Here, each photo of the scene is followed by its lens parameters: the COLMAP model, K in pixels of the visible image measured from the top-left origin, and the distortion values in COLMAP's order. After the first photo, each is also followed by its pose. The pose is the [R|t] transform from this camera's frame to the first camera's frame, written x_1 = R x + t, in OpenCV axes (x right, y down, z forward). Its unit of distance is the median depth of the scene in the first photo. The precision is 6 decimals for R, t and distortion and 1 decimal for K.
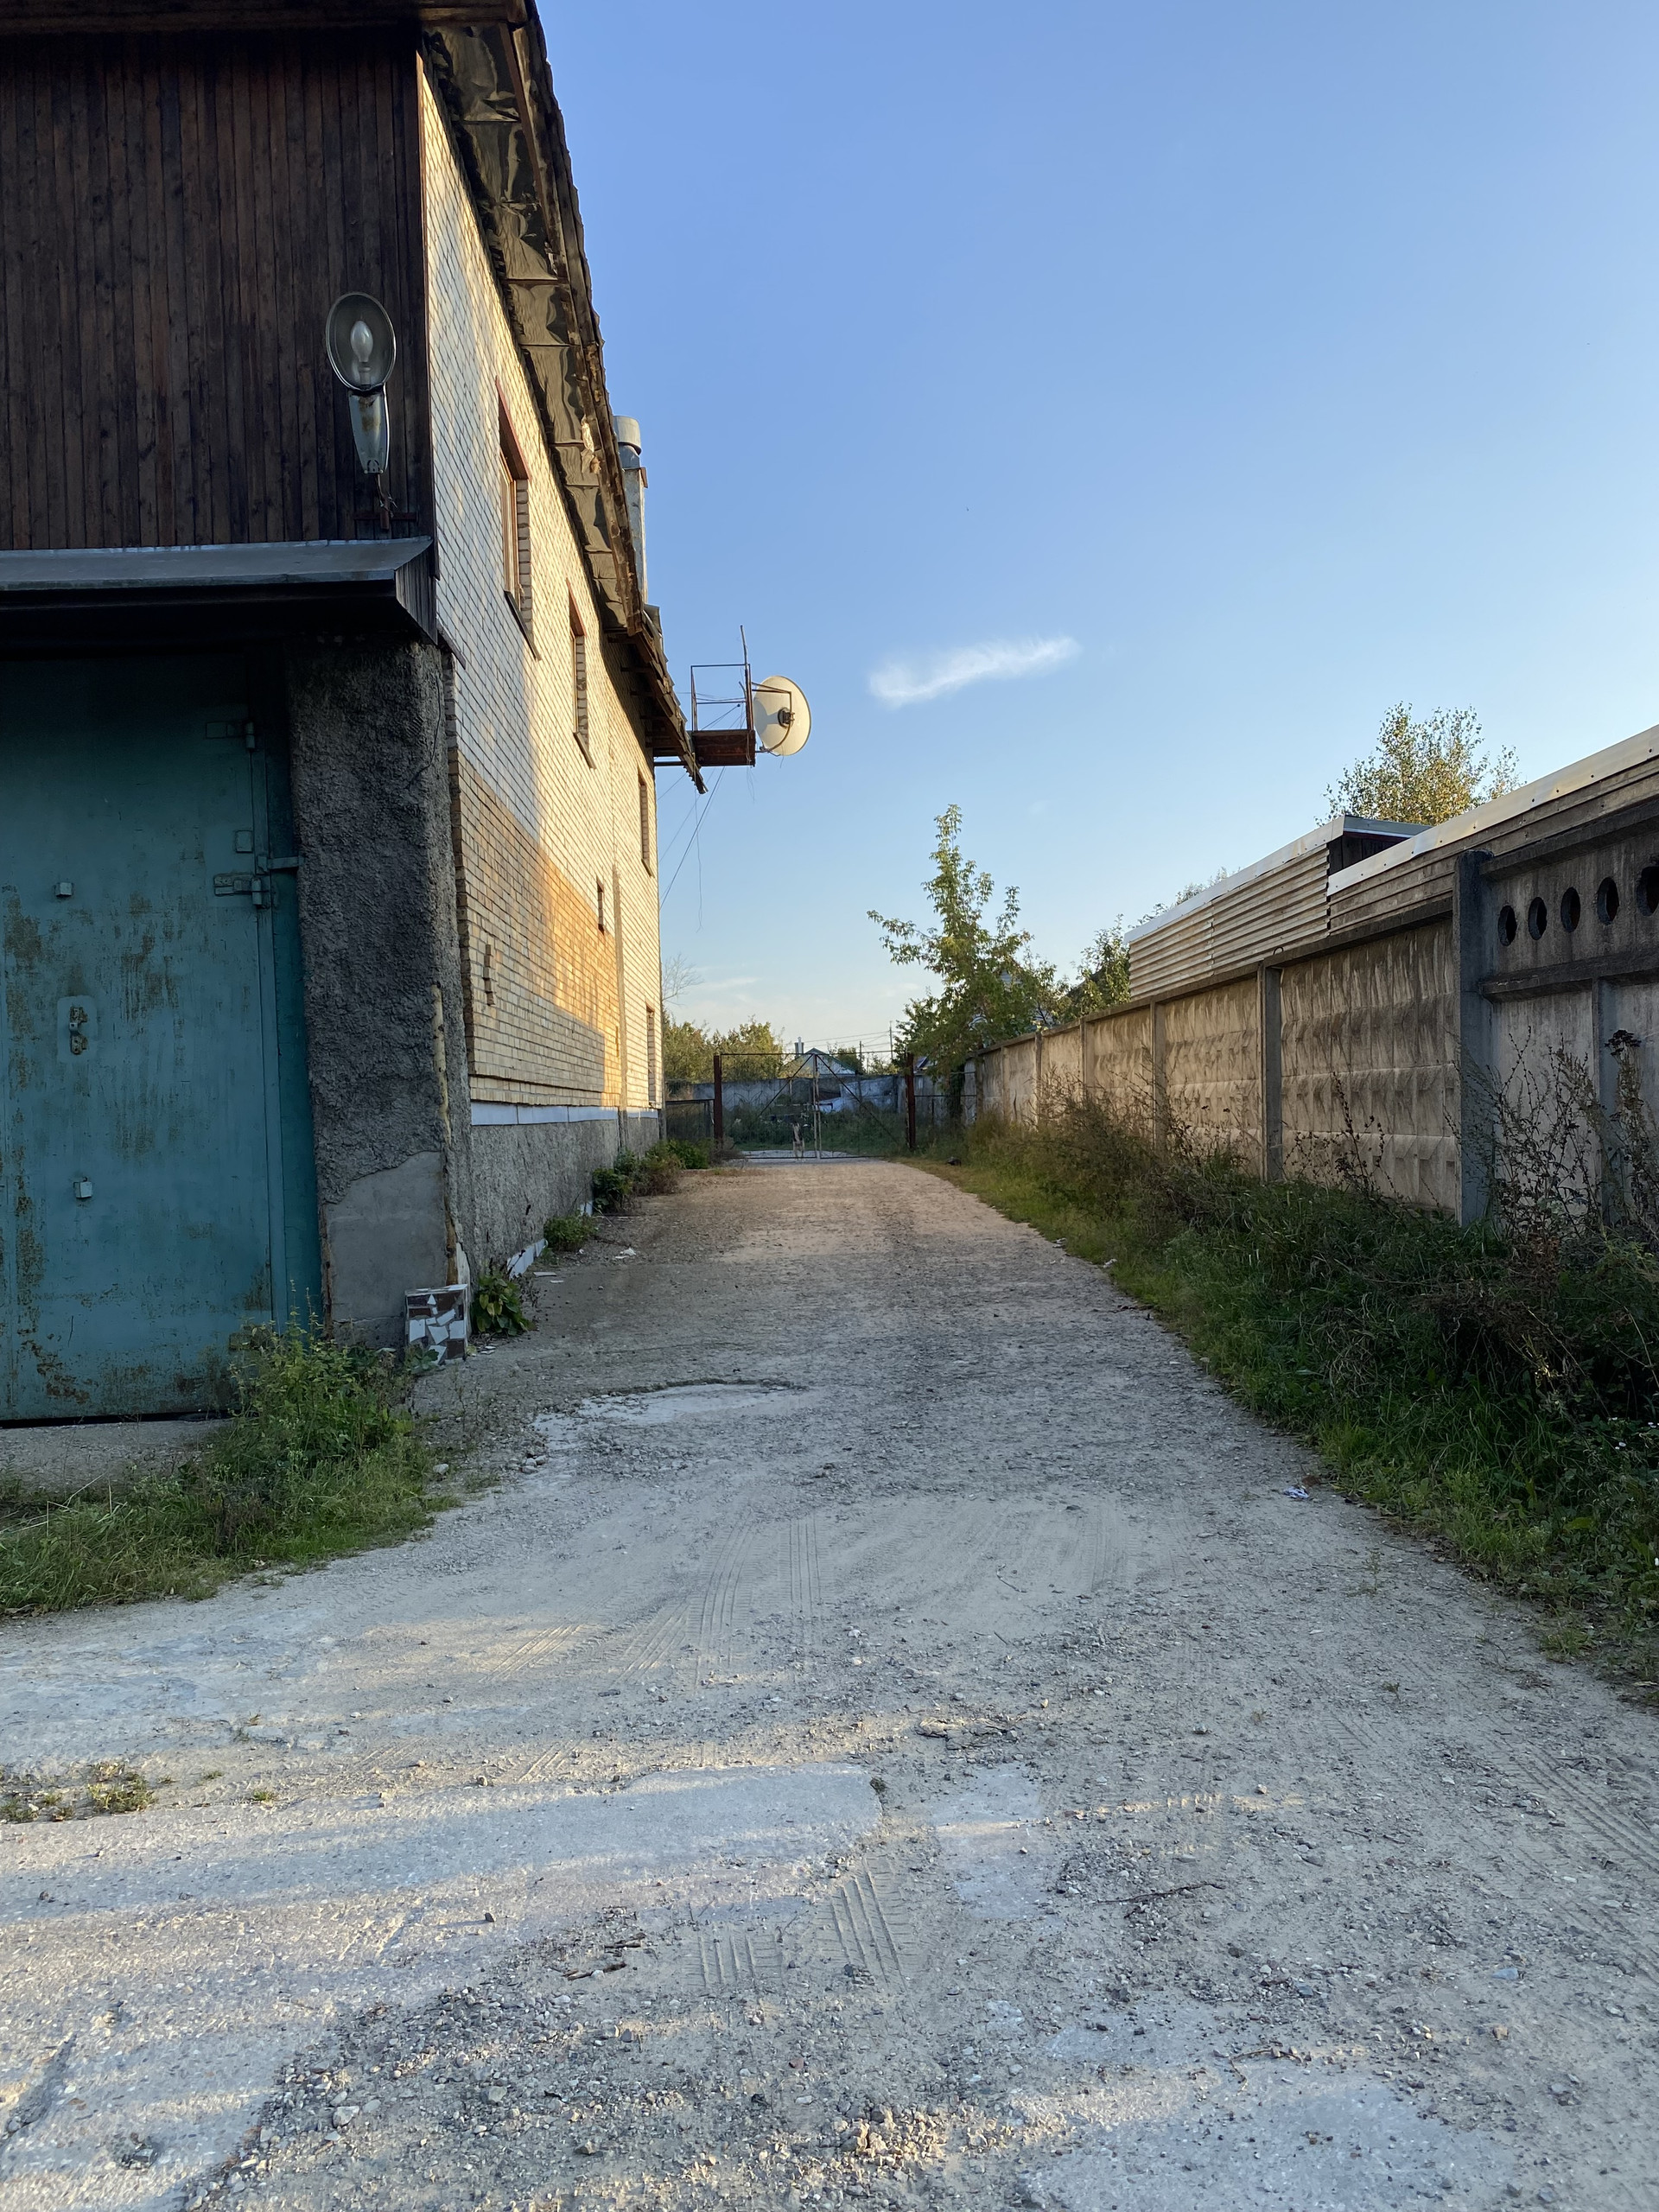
lens RADIAL K [[1642.9, 0, 818.5], [0, 1642.9, 1138.5], [0, 0, 1]] dist [0.008422, -0.016505]
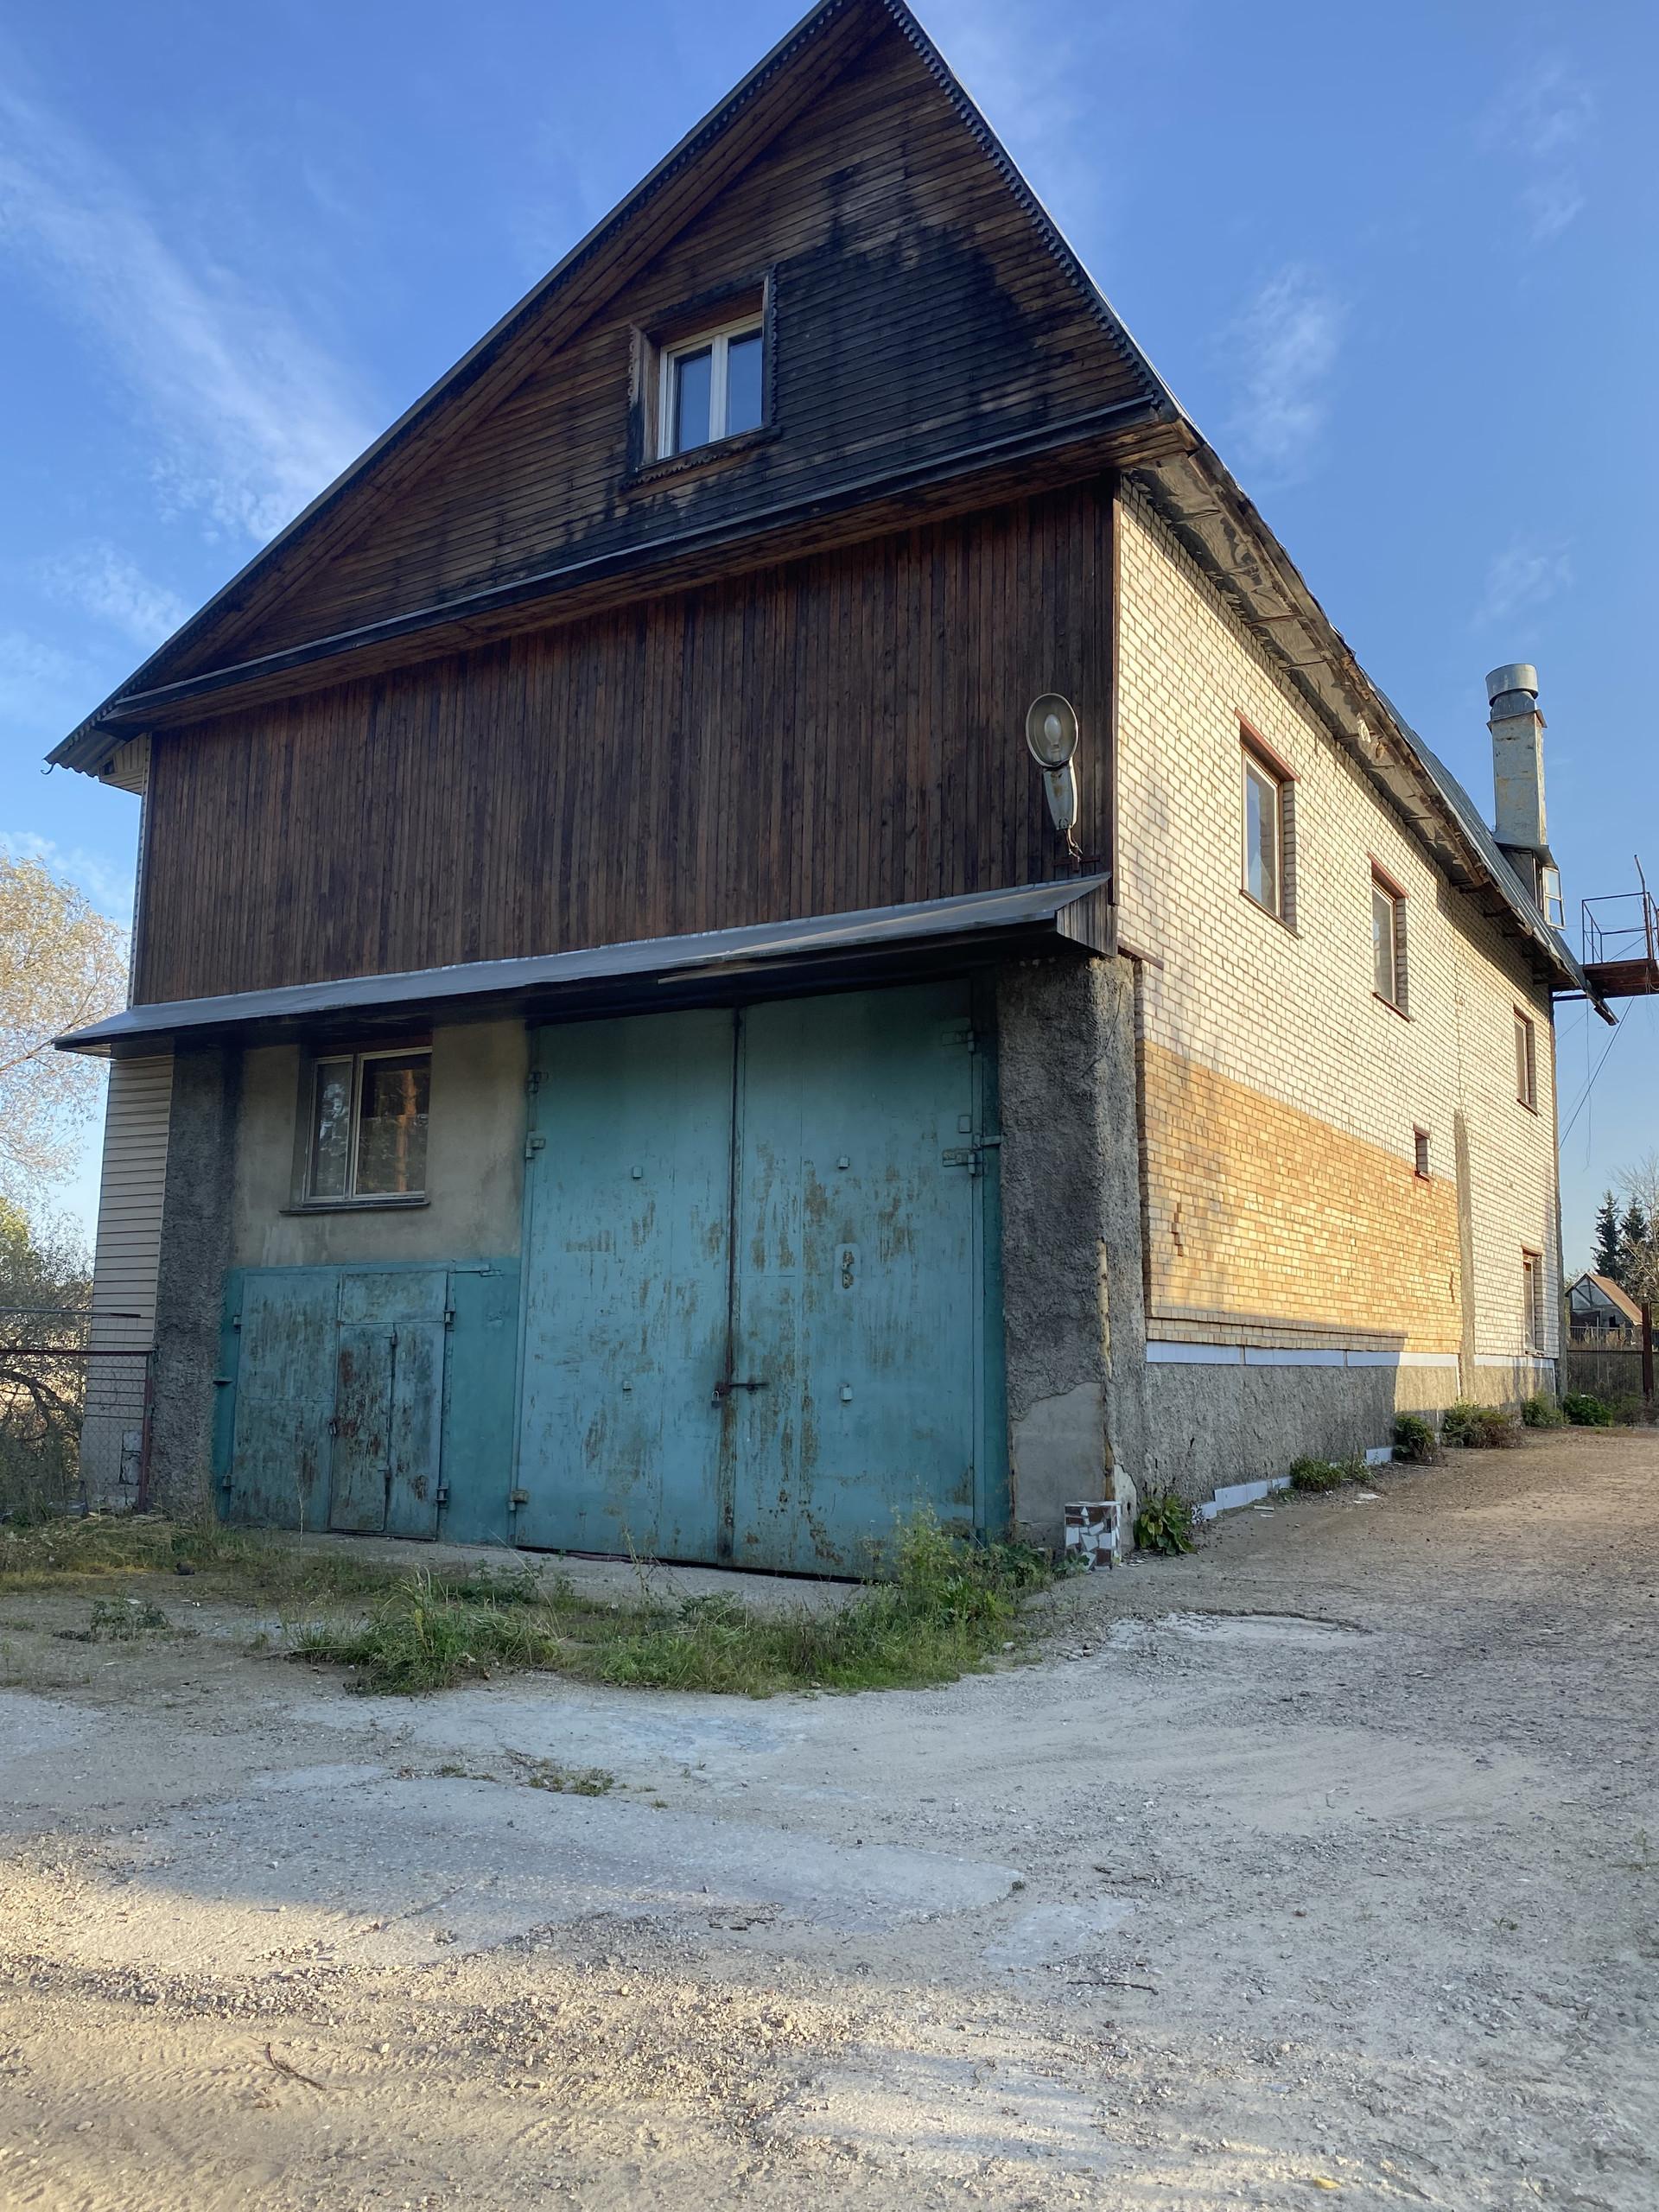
lens RADIAL K [[1642.9, 0, 818.5], [0, 1642.9, 1138.5], [0, 0, 1]] dist [0.008422, -0.016505]
pose [[0.834783, -0.018223, -0.550278, 0.248639], [-0.059276, 0.990668, -0.122730, -0.008836], [0.547379, 0.135071, 0.825913, -0.094003]]
